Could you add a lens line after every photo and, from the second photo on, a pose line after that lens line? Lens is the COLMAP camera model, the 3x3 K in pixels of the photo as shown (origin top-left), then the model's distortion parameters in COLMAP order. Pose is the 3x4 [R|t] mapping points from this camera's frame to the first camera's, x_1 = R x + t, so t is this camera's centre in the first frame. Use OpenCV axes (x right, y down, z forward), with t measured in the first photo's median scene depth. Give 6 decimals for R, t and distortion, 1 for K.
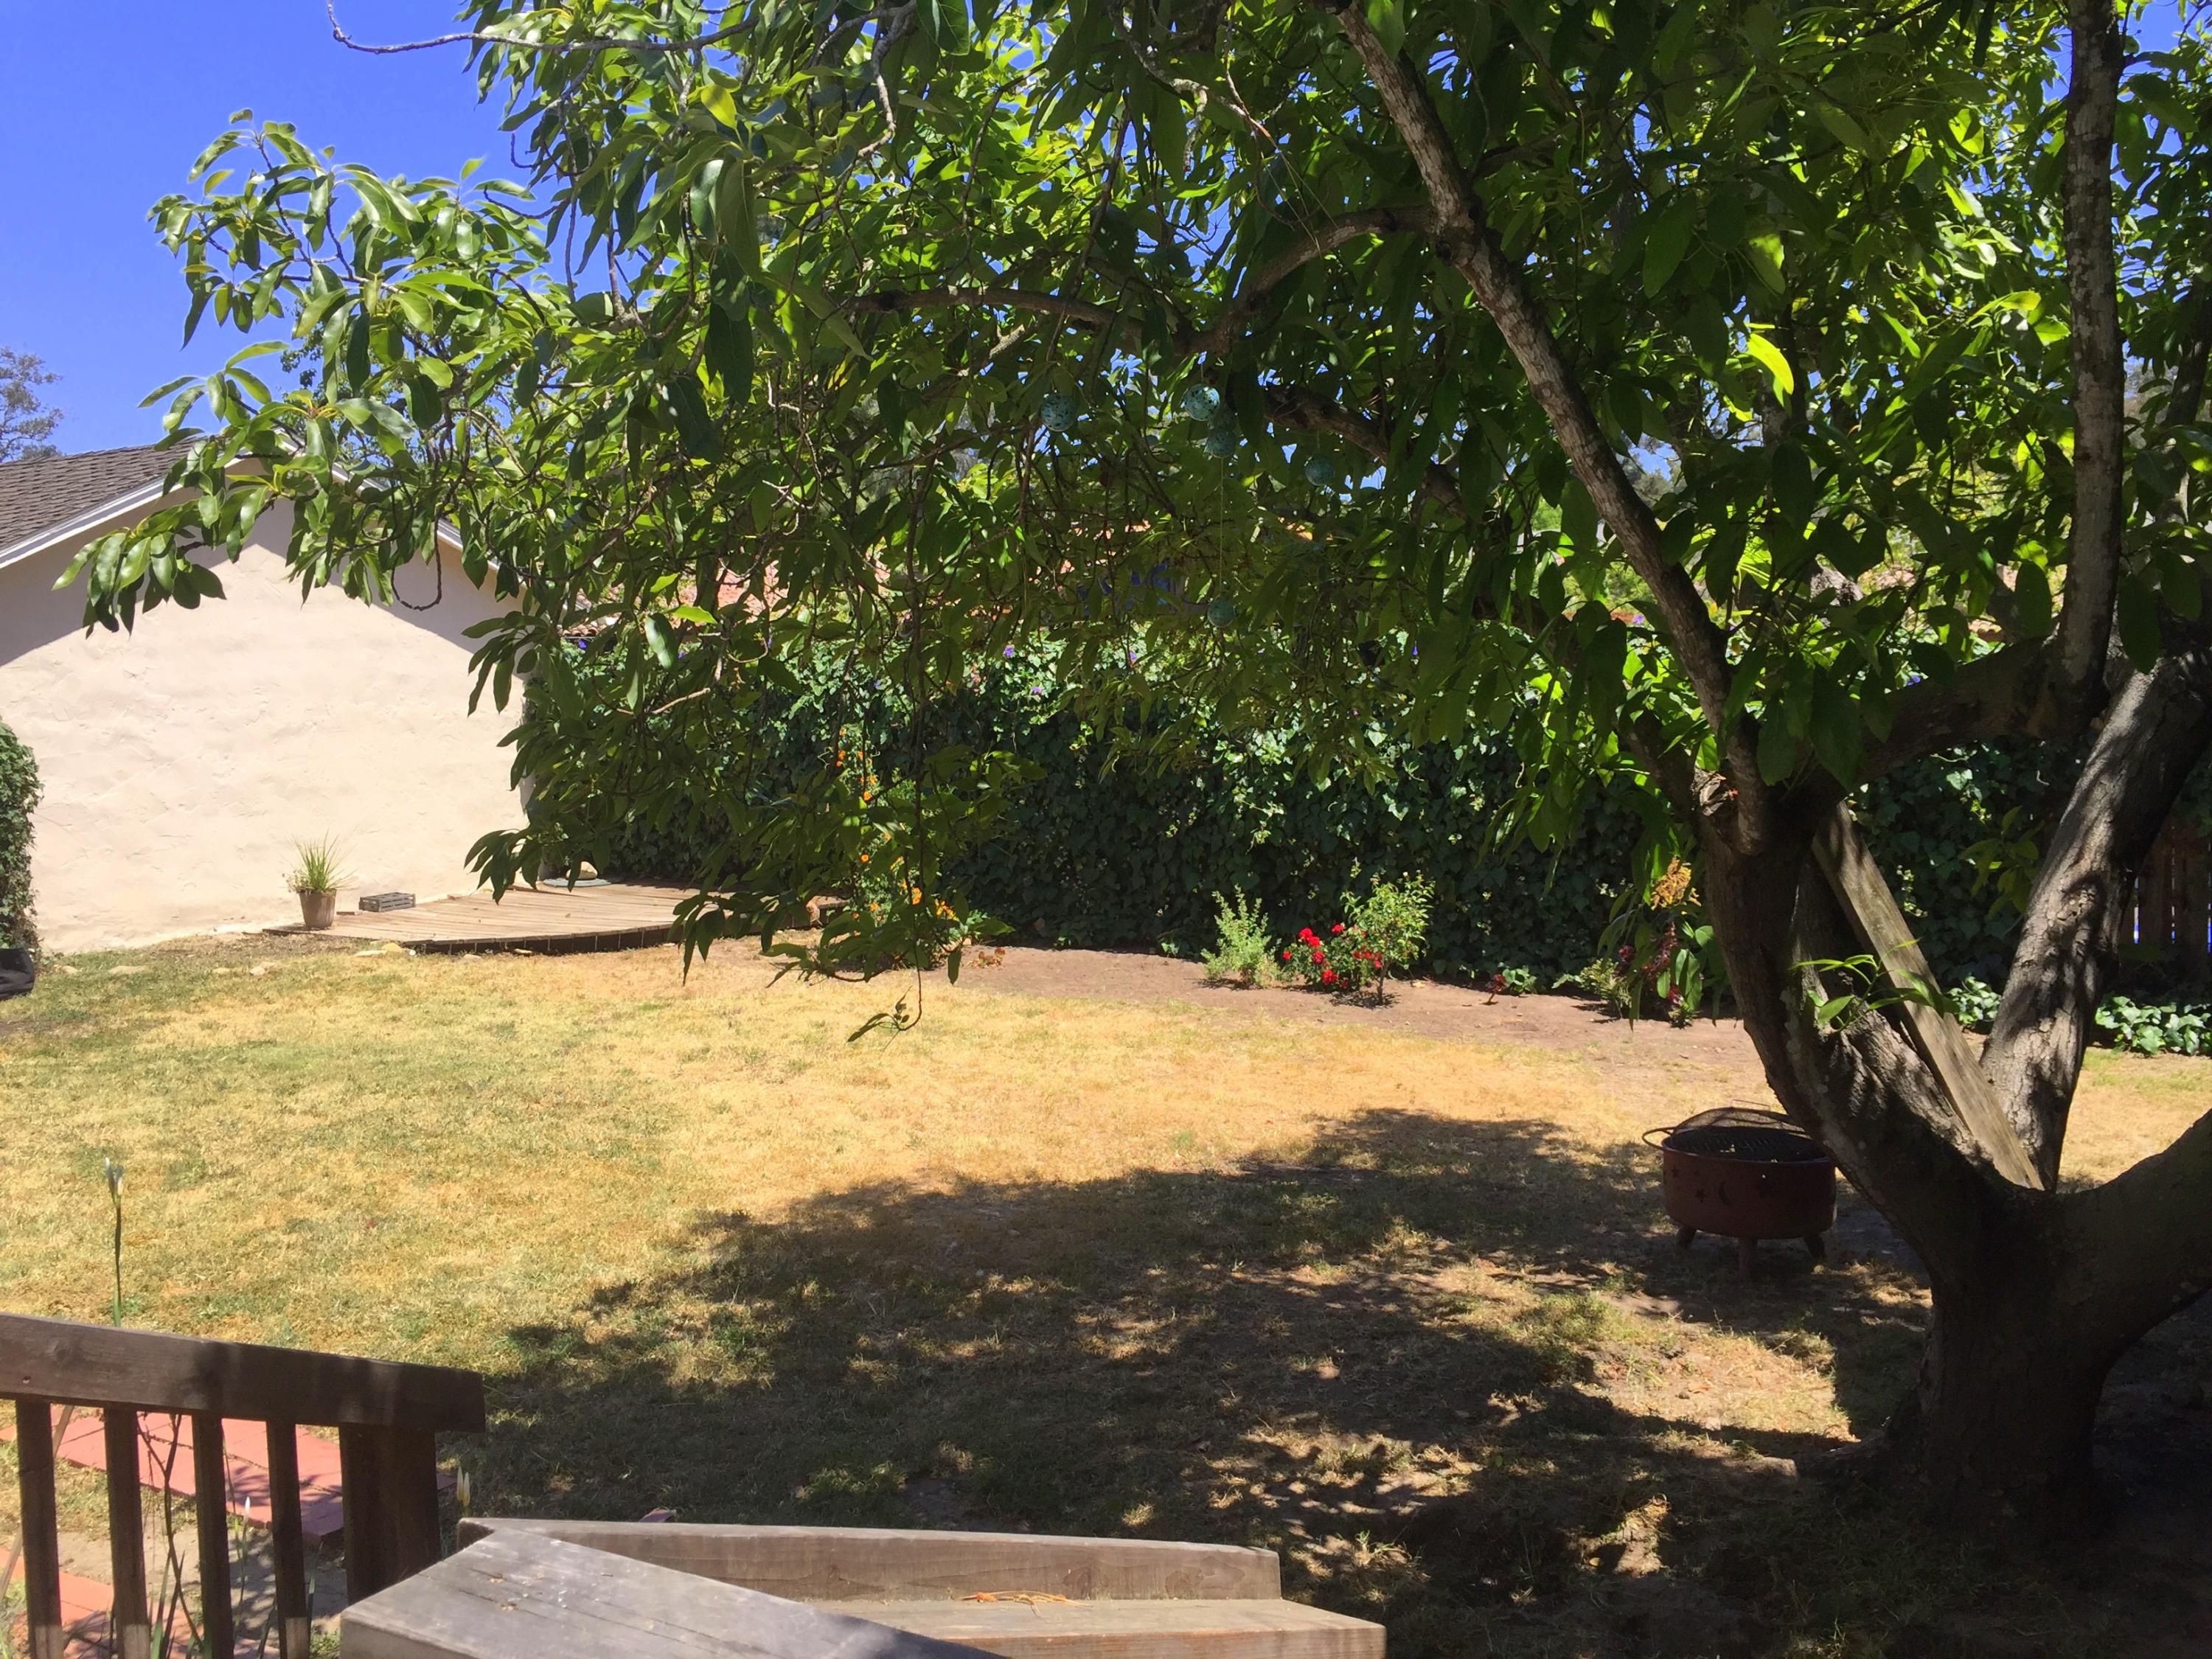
lens RADIAL K [[1943.3, 0, 1105.1], [0, 1943.3, 813.3], [0, 0, 1]] dist [0.104950, -0.144650]
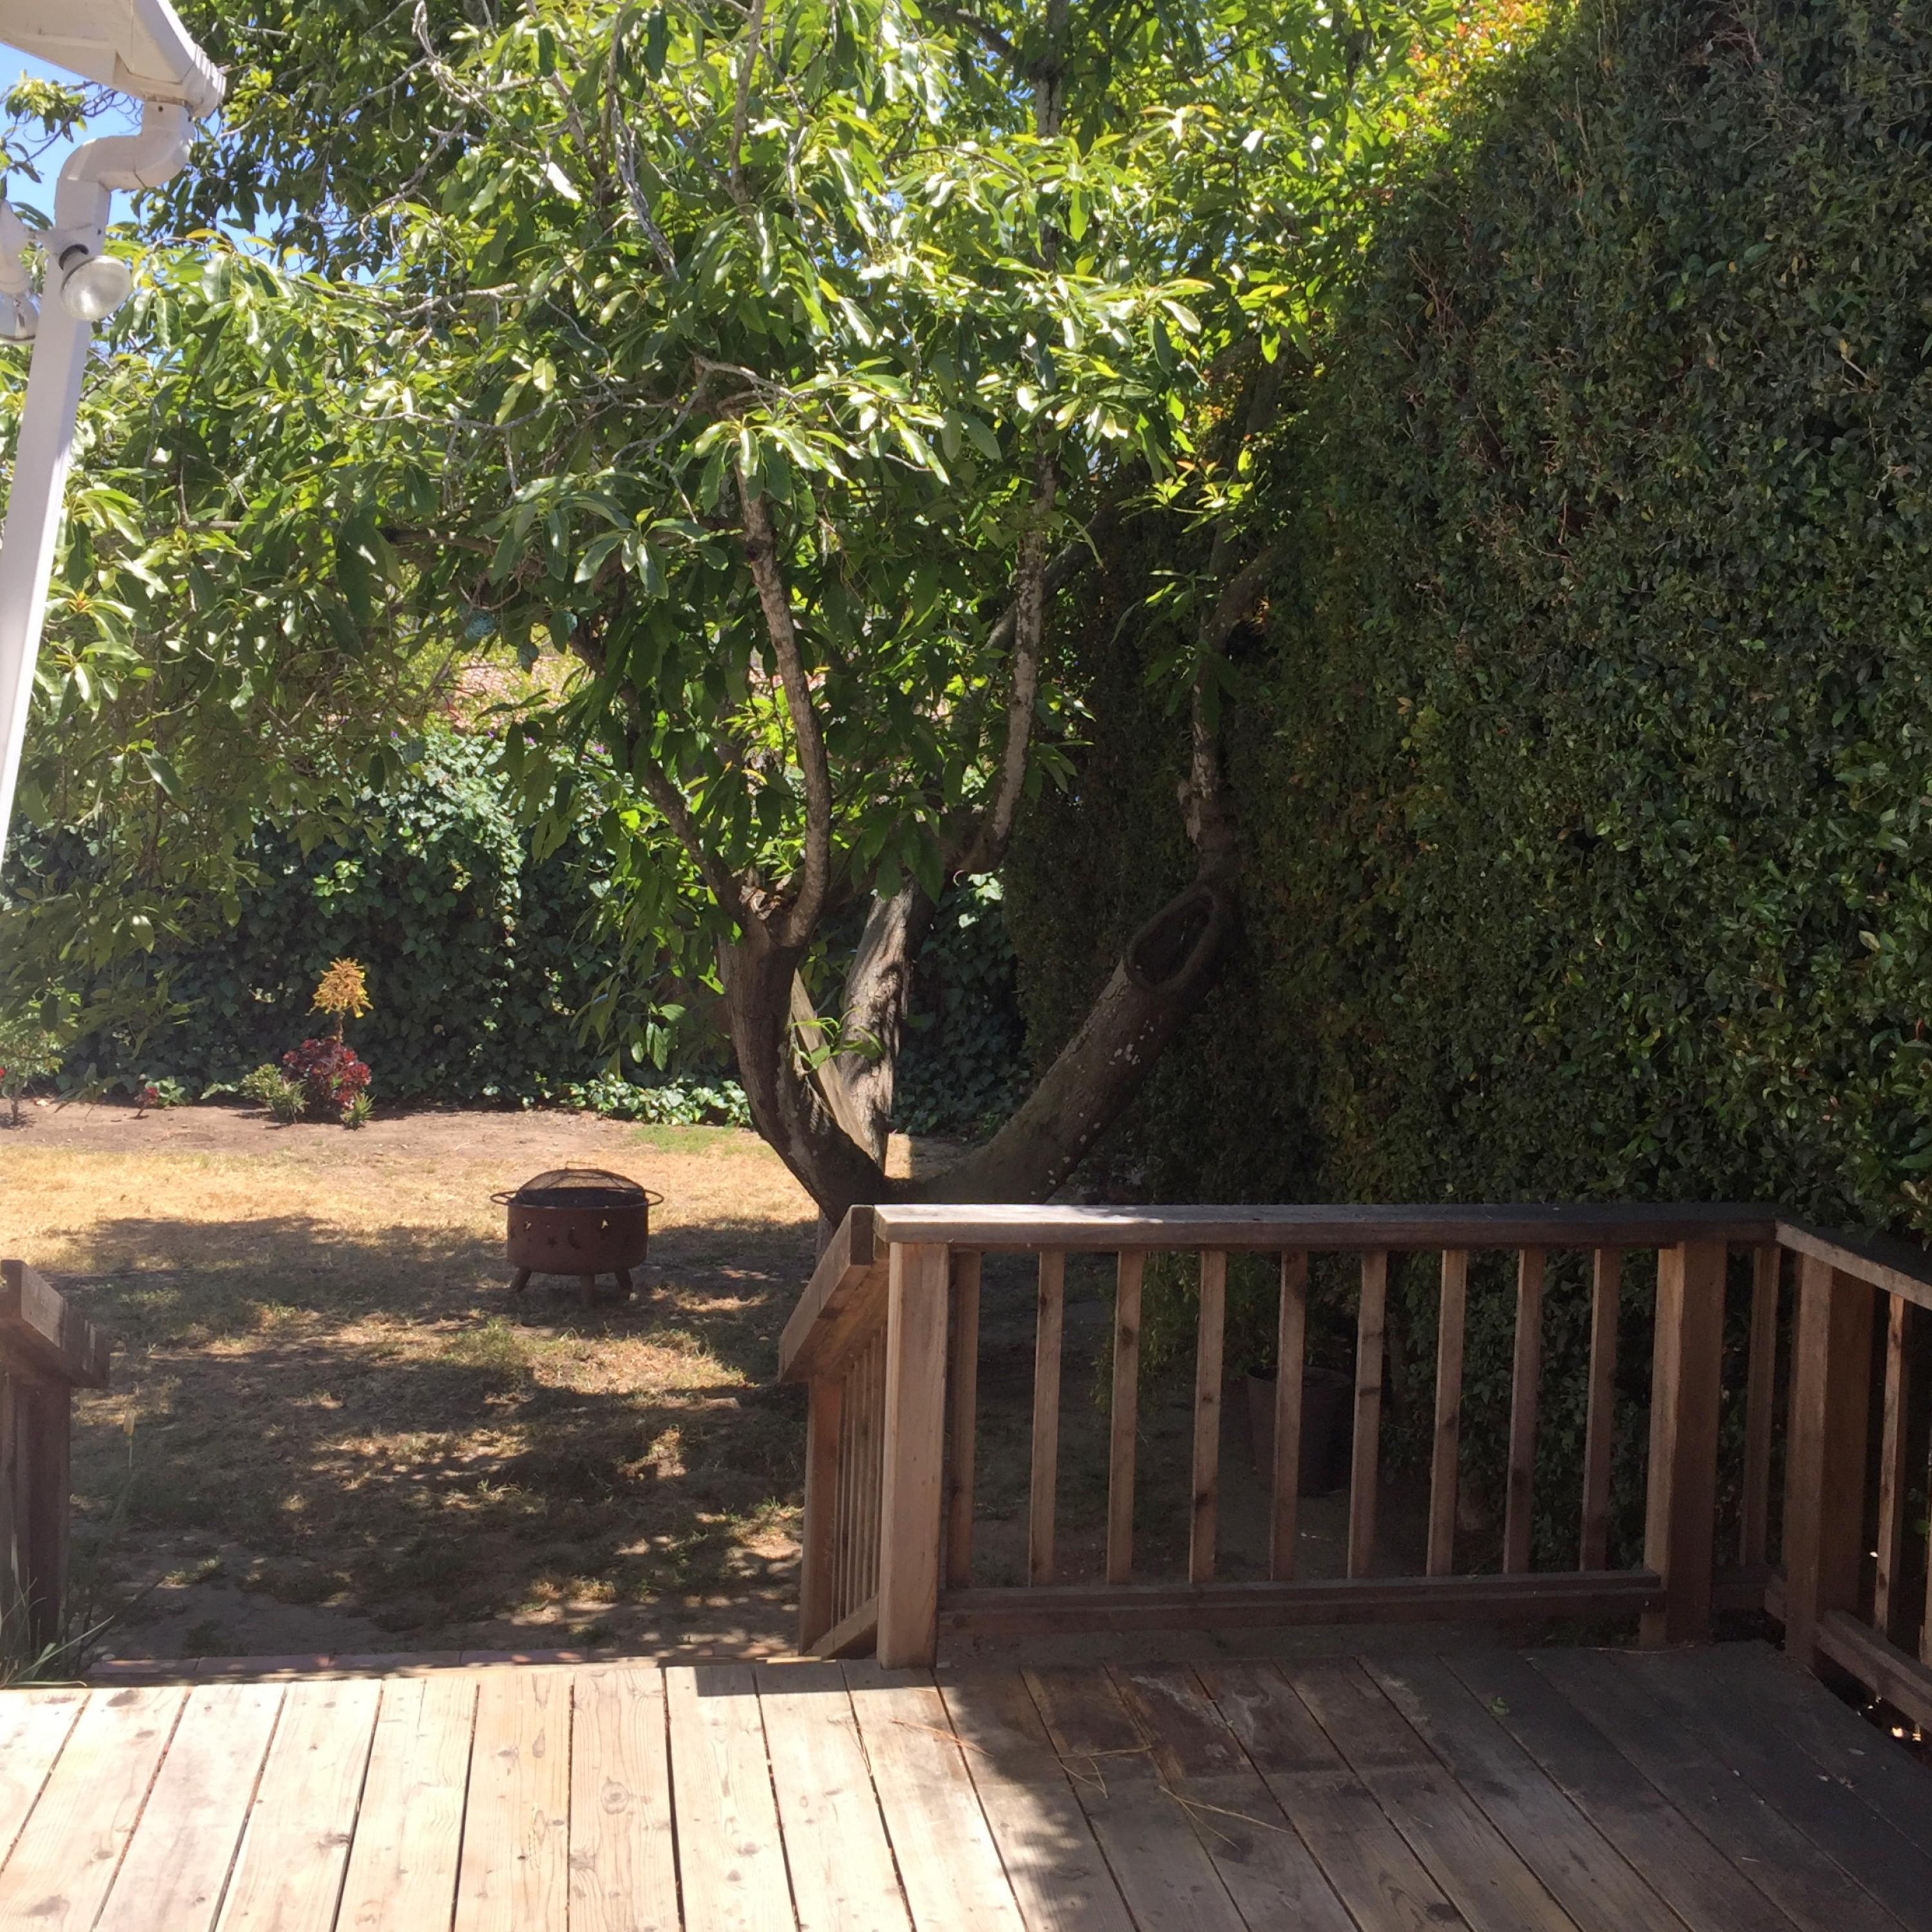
lens RADIAL K [[2246.1, 0, 966.0], [0, 2246.1, 966.0], [0, 0, 1]] dist [0.083447, 0.013574]
pose [[0.791574, -0.002873, 0.611067, -0.195574], [-0.010161, 0.999789, 0.017863, 0.001545], [-0.610989, -0.020349, 0.791377, -0.129490]]
